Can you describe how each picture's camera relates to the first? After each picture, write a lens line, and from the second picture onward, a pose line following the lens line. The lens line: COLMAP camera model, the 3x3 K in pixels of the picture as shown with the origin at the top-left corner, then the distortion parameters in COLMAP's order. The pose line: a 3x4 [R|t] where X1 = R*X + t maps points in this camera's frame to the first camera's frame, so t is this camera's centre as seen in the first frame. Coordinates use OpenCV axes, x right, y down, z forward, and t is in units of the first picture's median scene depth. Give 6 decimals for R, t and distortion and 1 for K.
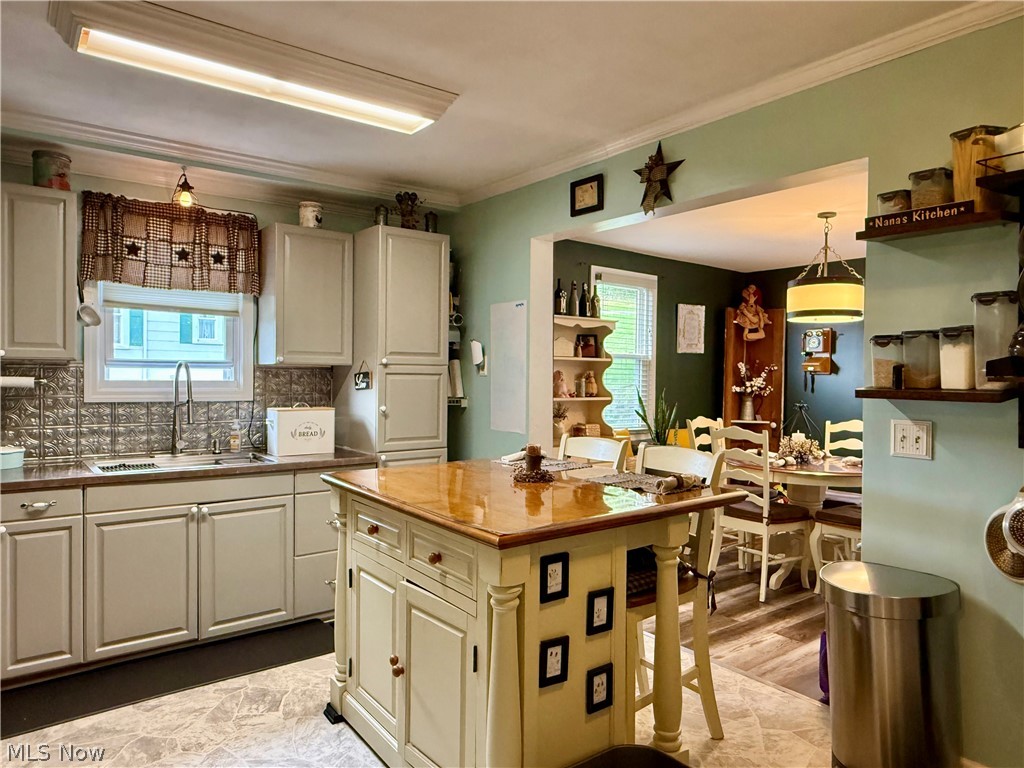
lens RADIAL K [[679.6, 0, 510.0], [0, 679.6, 382.5], [0, 0, 1]] dist [-0.003428, -0.001124]
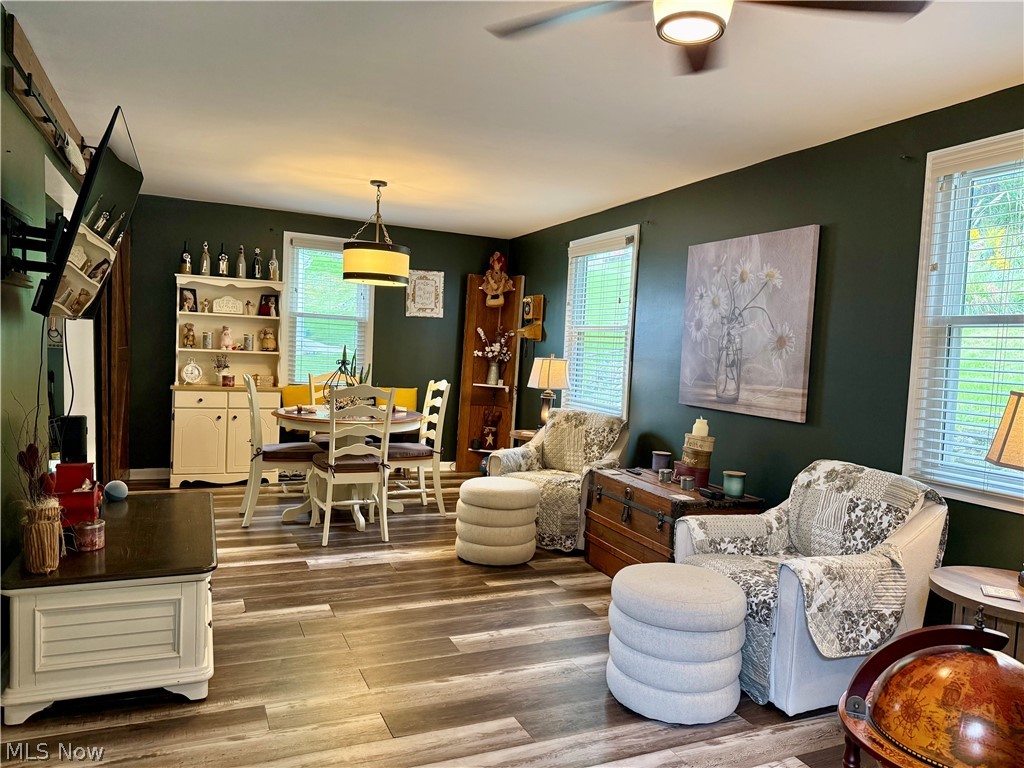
lens RADIAL K [[711.2, 0, 508.9], [0, 711.2, 387.6], [0, 0, 1]] dist [0.131766, -0.218185]
pose [[0.969330, 0.046423, -0.241340, 1.208270], [-0.036022, 0.998229, 0.047337, 0.016068], [0.243110, -0.037192, 0.969285, -0.075445]]
